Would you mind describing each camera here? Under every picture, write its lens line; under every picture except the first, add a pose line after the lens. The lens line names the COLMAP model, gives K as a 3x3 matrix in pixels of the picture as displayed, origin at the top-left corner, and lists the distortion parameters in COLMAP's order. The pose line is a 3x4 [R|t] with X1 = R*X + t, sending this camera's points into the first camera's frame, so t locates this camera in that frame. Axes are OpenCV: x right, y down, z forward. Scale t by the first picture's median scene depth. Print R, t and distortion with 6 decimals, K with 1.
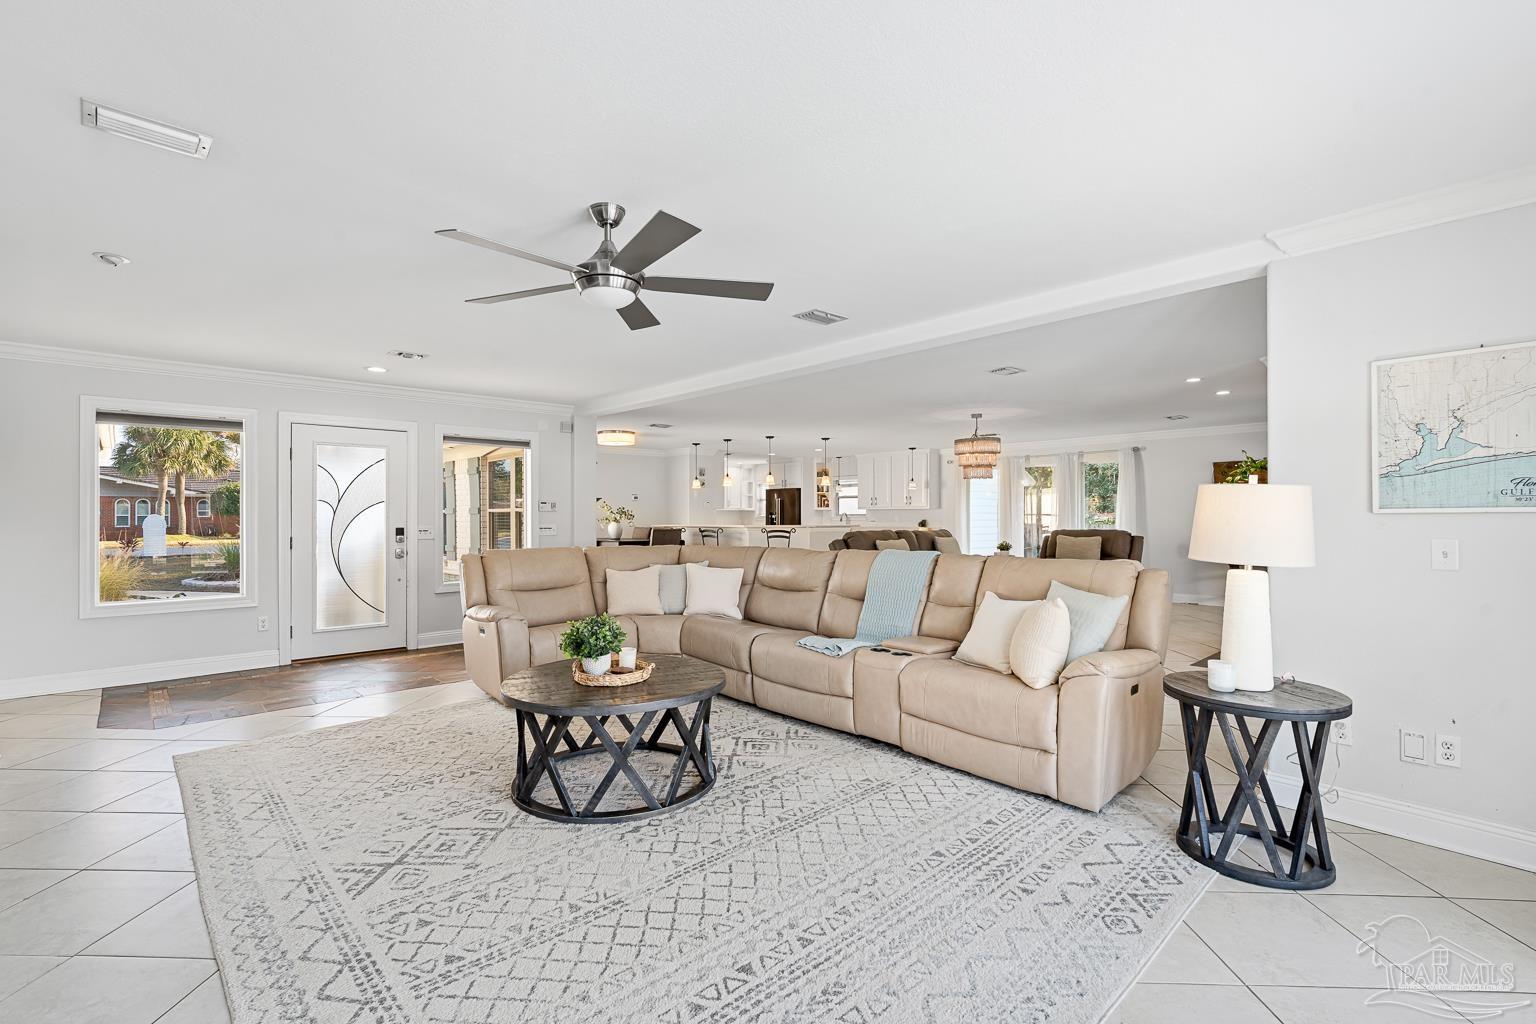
lens RADIAL K [[700.8, 0, 752.0], [0, 700.8, 512.9], [0, 0, 1]] dist [-0.011954, 0.007056]
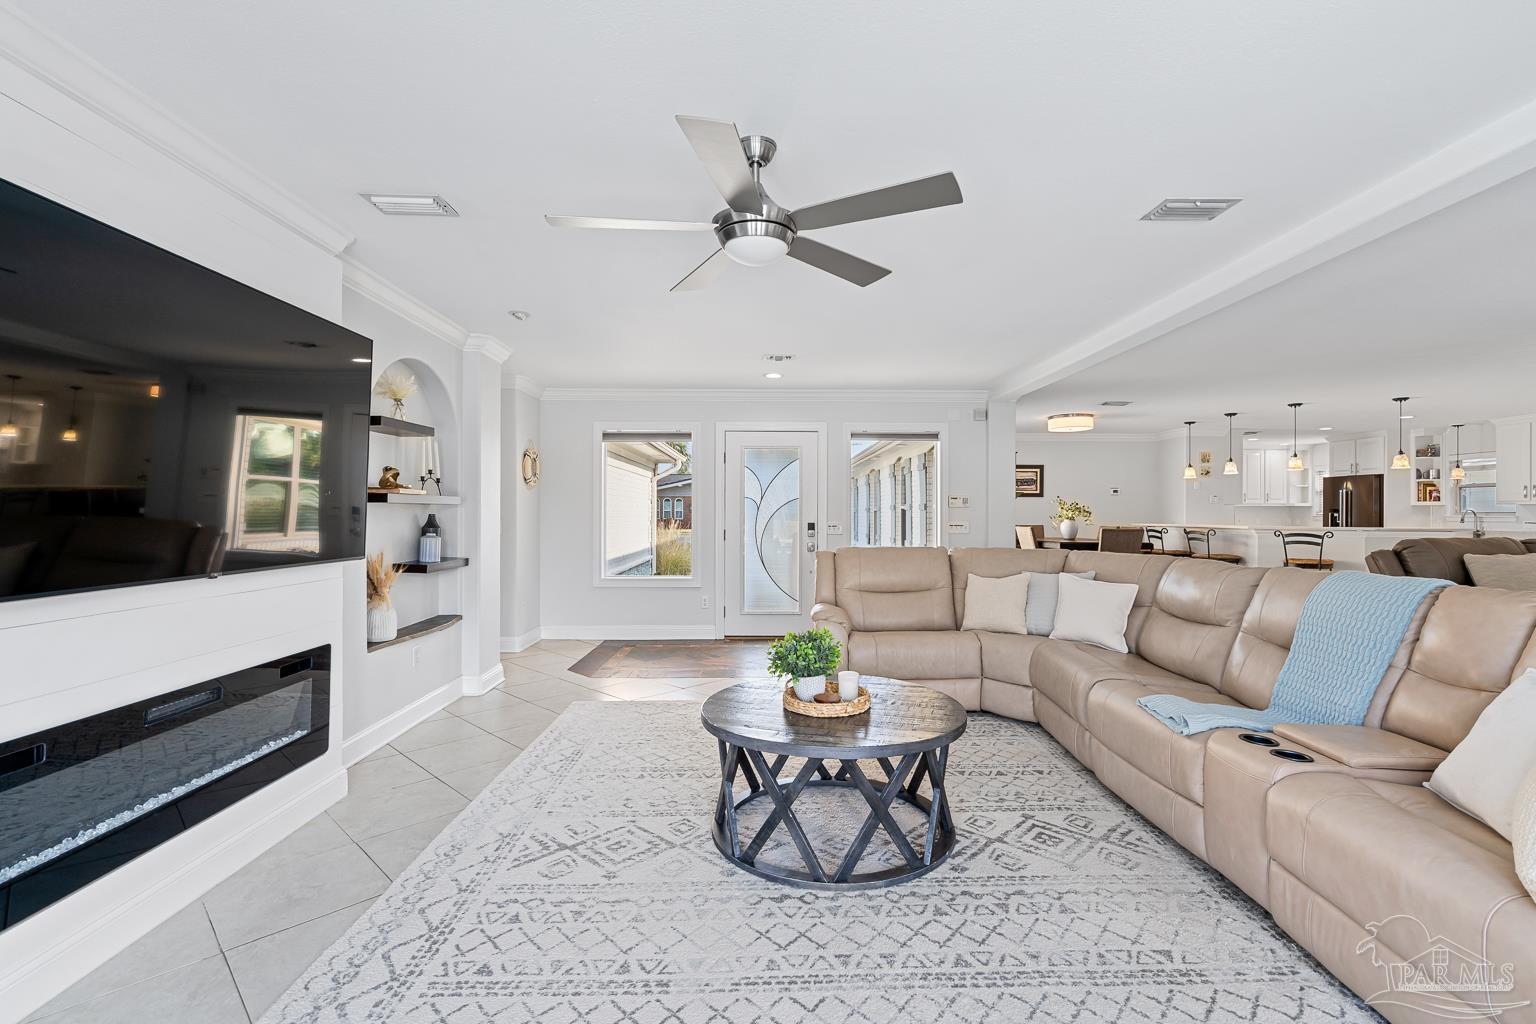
lens RADIAL K [[700.8, 0, 772.6], [0, 700.8, 508.0], [0, 0, 1]] dist [-0.011954, 0.007056]
pose [[0.750441, -0.000309, -0.660938, 0.255330], [-0.001240, 0.999997, -0.001875, 0.001610], [0.660937, 0.002227, 0.750438, 0.272365]]
